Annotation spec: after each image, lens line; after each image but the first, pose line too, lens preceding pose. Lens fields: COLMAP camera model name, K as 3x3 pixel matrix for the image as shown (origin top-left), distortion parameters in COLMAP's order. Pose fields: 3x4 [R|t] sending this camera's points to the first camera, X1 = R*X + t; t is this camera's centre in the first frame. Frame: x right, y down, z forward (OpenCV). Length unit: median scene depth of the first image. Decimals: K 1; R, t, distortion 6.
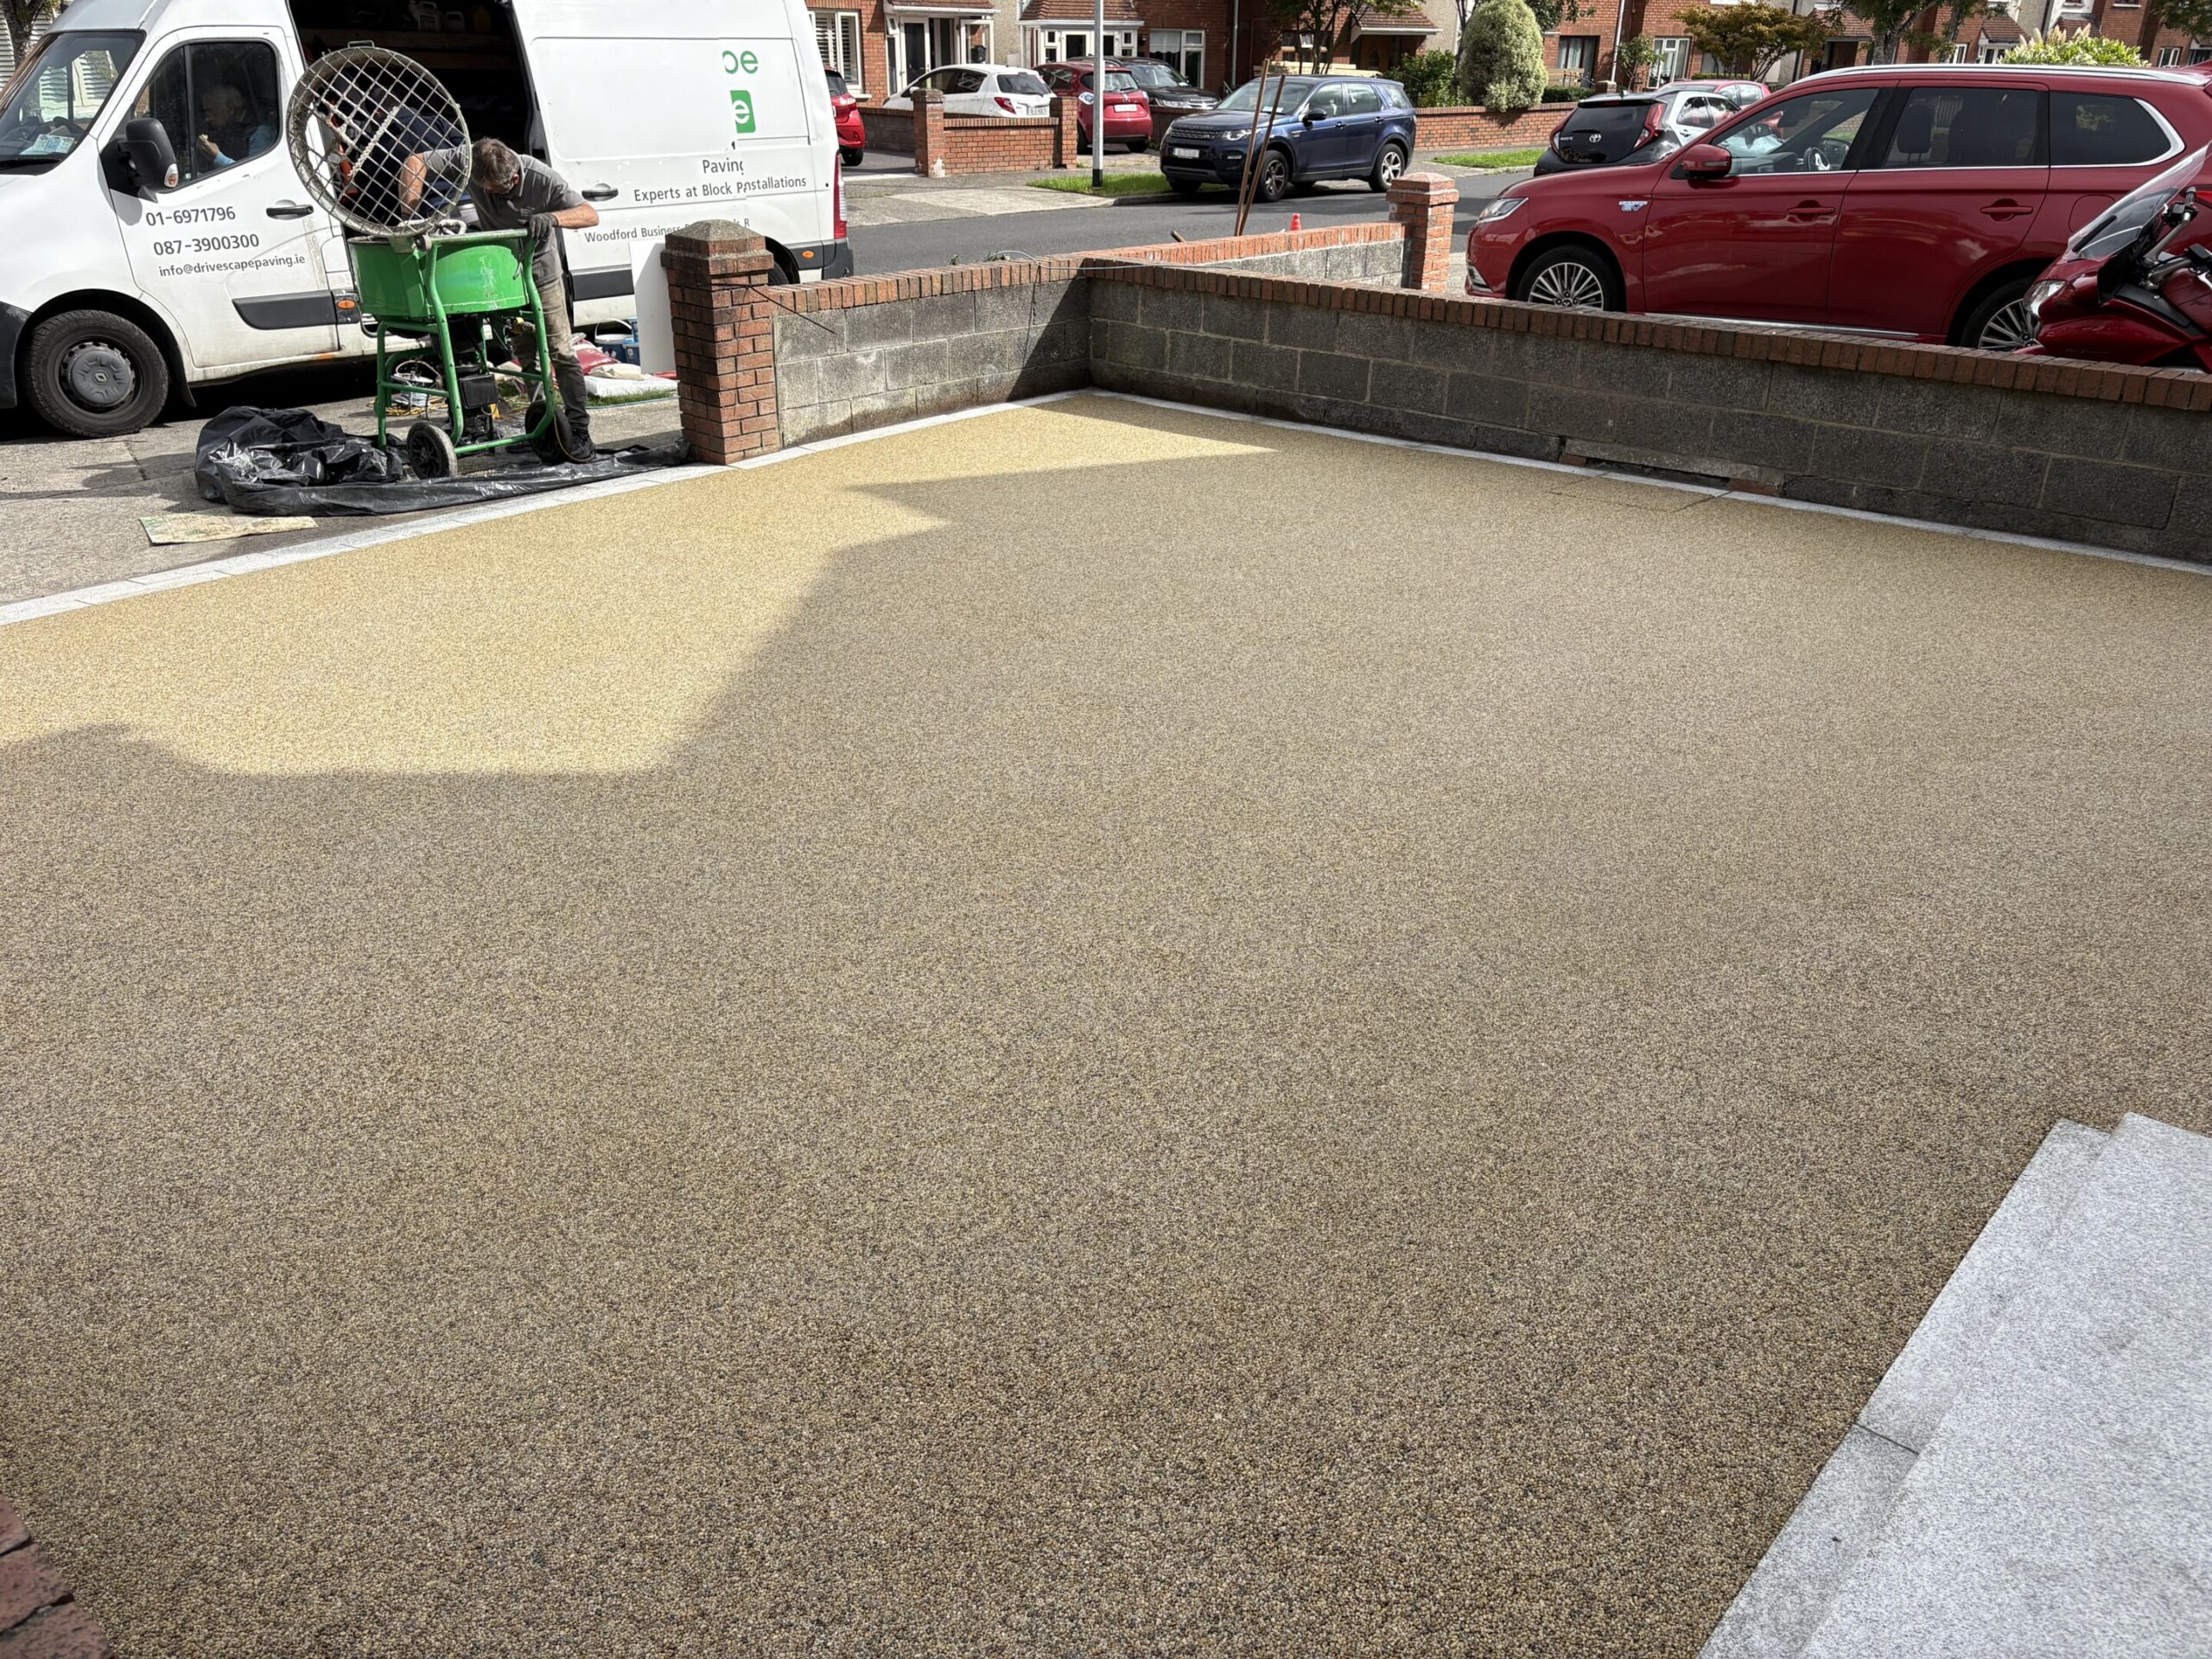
lens RADIAL K [[1667.4, 0, 1112.8], [0, 1667.4, 836.1], [0, 0, 1]] dist [0.047800, -0.050381]
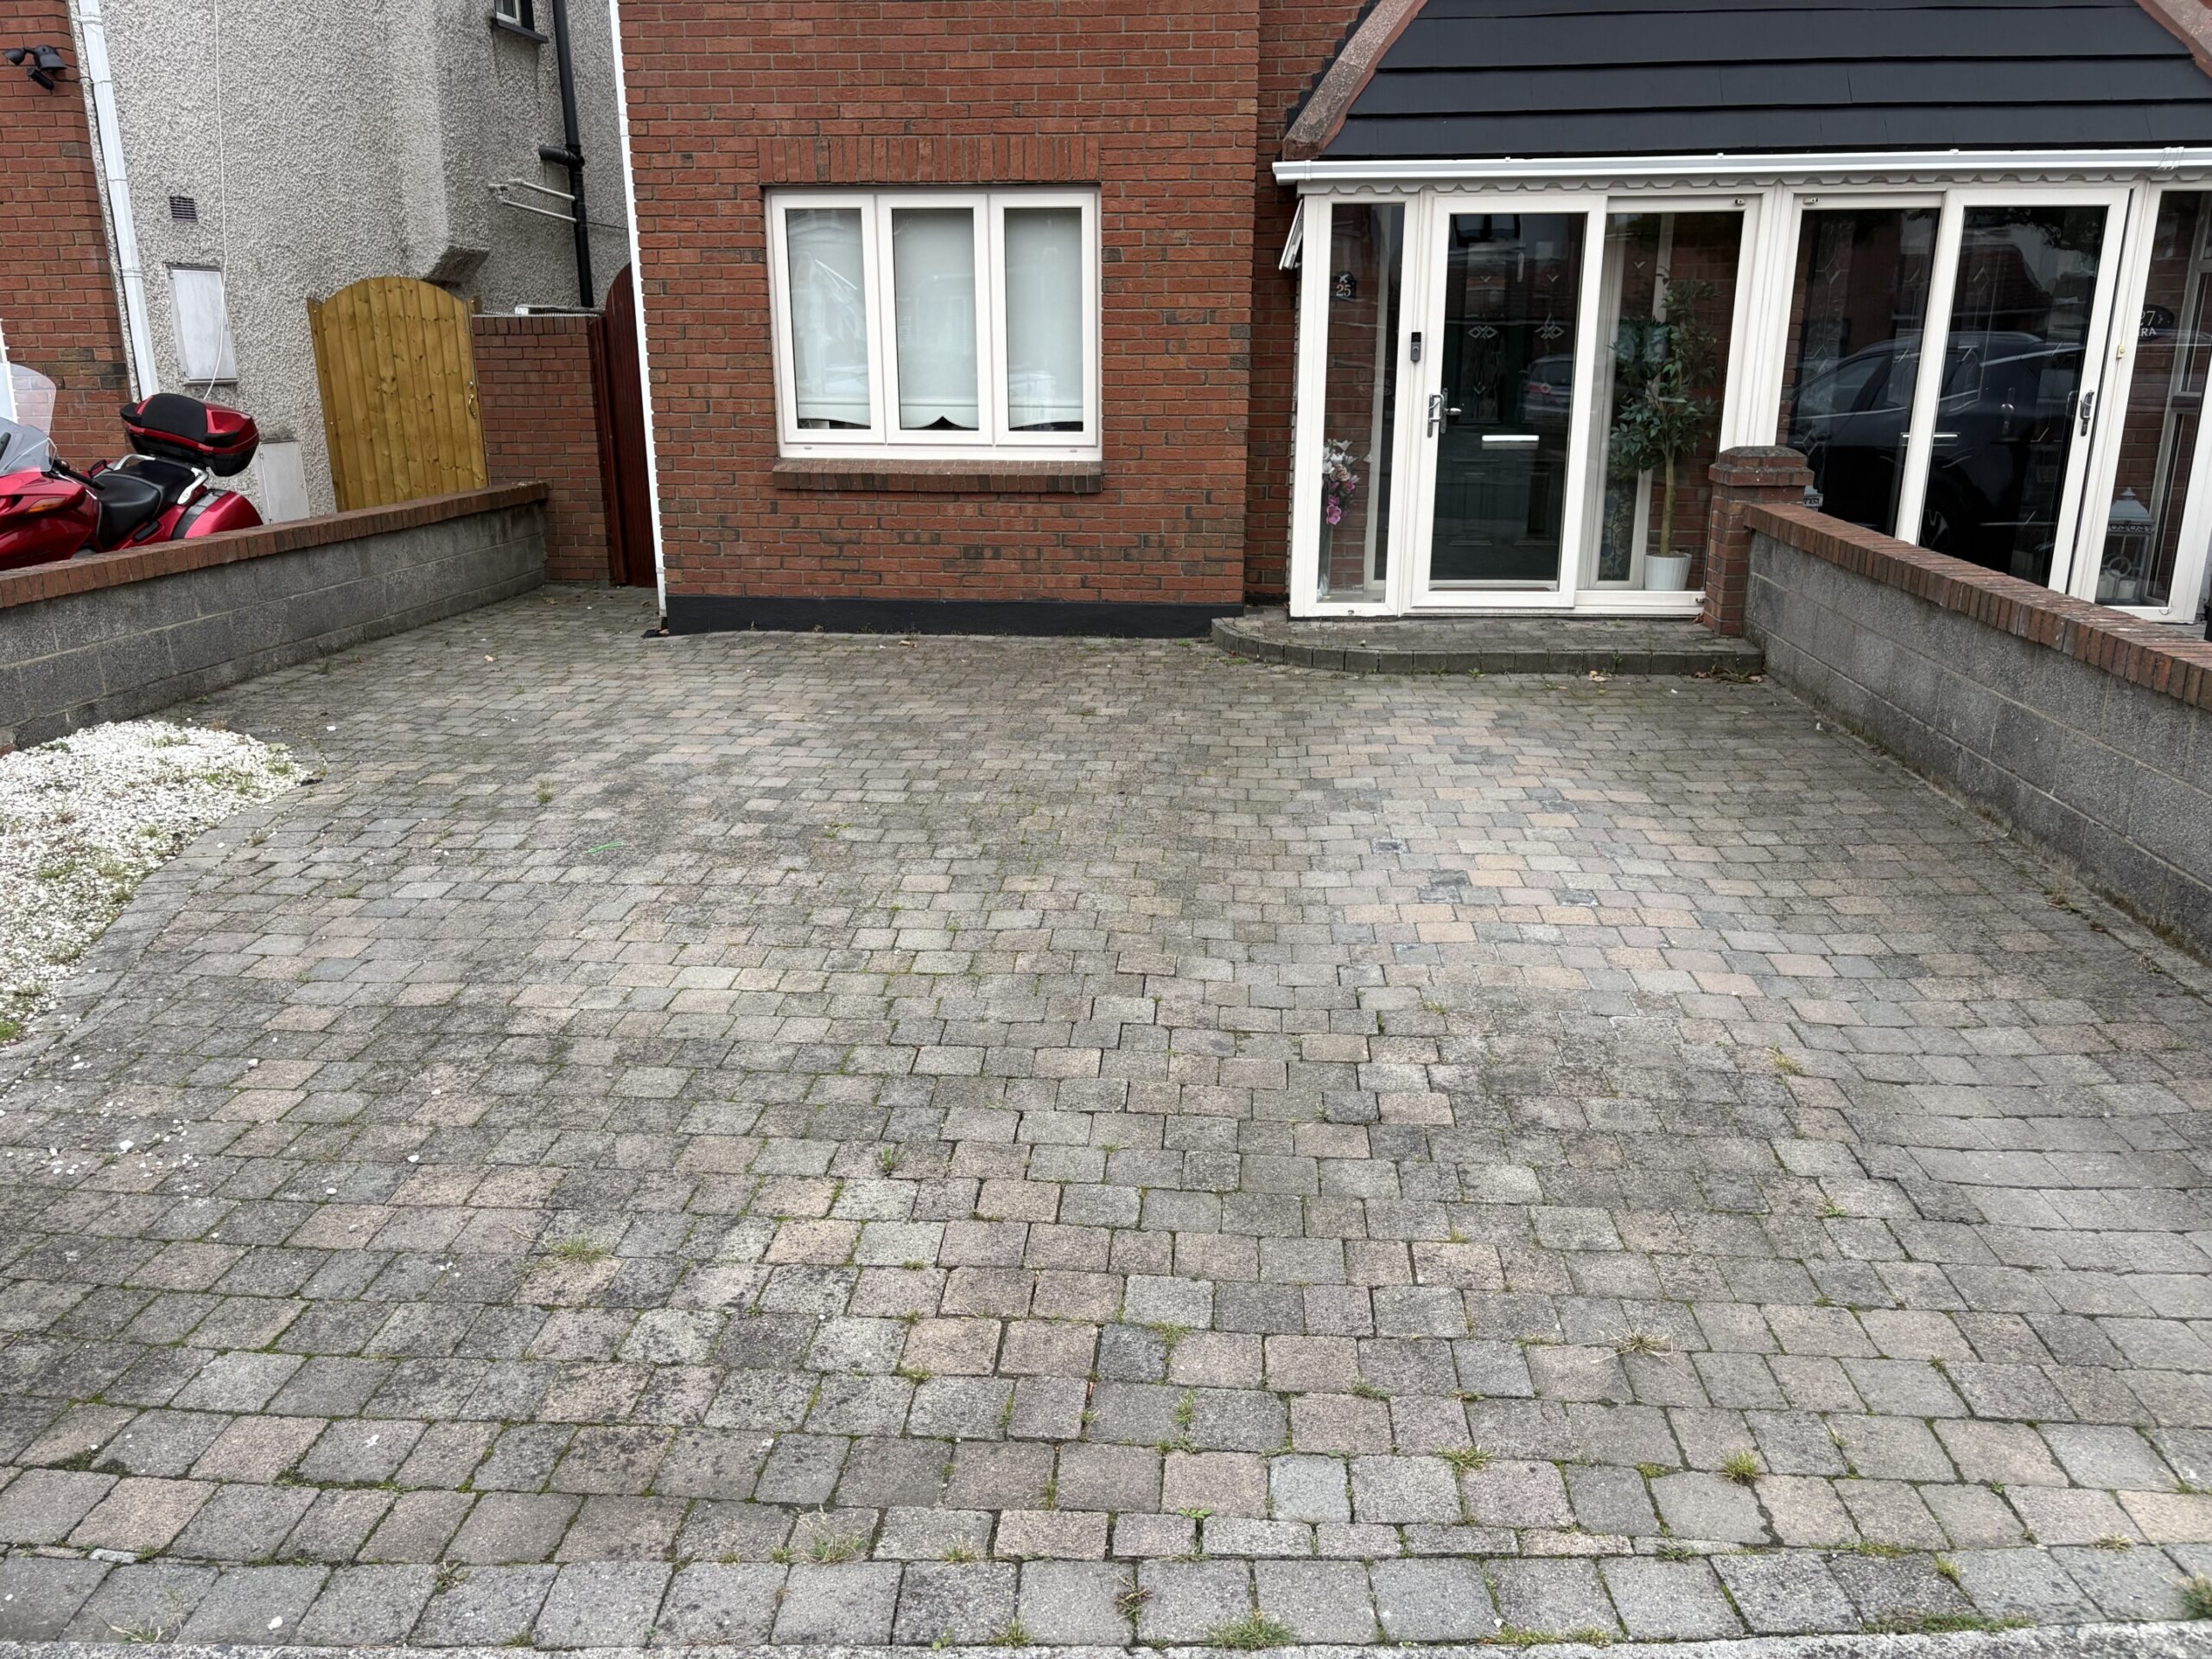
lens RADIAL K [[1667.4, 0, 1103.3], [0, 1667.4, 846.6], [0, 0, 1]] dist [0.047800, -0.050381]
pose [[-0.595037, -0.237889, 0.767685, -0.658220], [0.336803, 0.793461, 0.506935, -0.426589], [-0.729722, 0.560204, -0.392017, 0.962630]]
